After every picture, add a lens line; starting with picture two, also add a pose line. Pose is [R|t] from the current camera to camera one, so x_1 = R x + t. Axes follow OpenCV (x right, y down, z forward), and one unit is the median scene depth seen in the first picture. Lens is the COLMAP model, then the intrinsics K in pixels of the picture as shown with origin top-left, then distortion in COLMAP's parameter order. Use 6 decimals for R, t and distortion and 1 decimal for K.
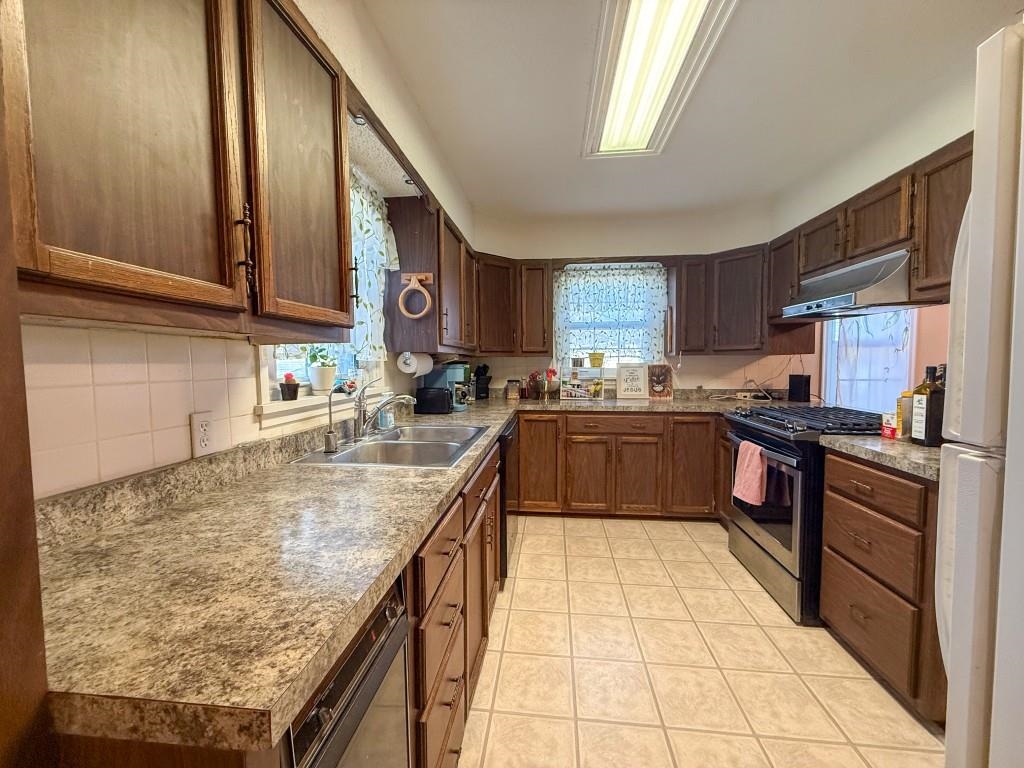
lens RADIAL K [[408.1, 0, 508.3], [0, 408.1, 382.9], [0, 0, 1]] dist [0.000295, 0.000498]
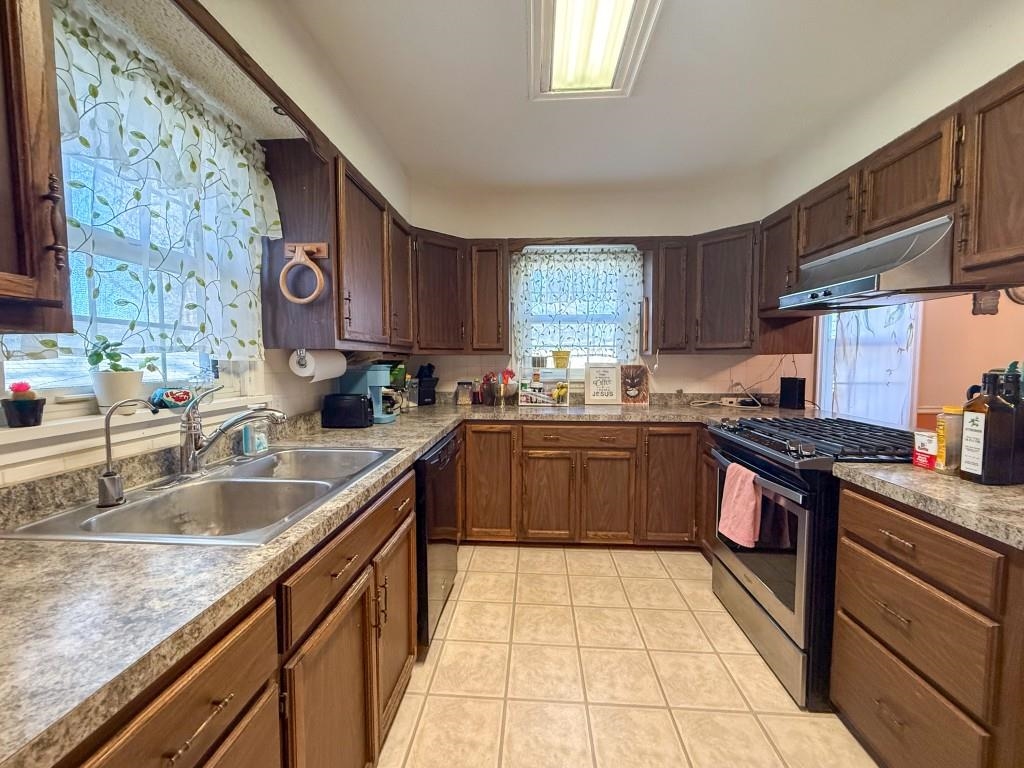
lens RADIAL K [[408.1, 0, 512.1], [0, 408.1, 382.2], [0, 0, 1]] dist [0.000295, 0.000498]
pose [[0.999024, 0.002244, 0.044105, 0.118500], [-0.002517, 0.999978, 0.006149, -0.020529], [-0.044090, -0.006254, 0.999008, 0.236273]]
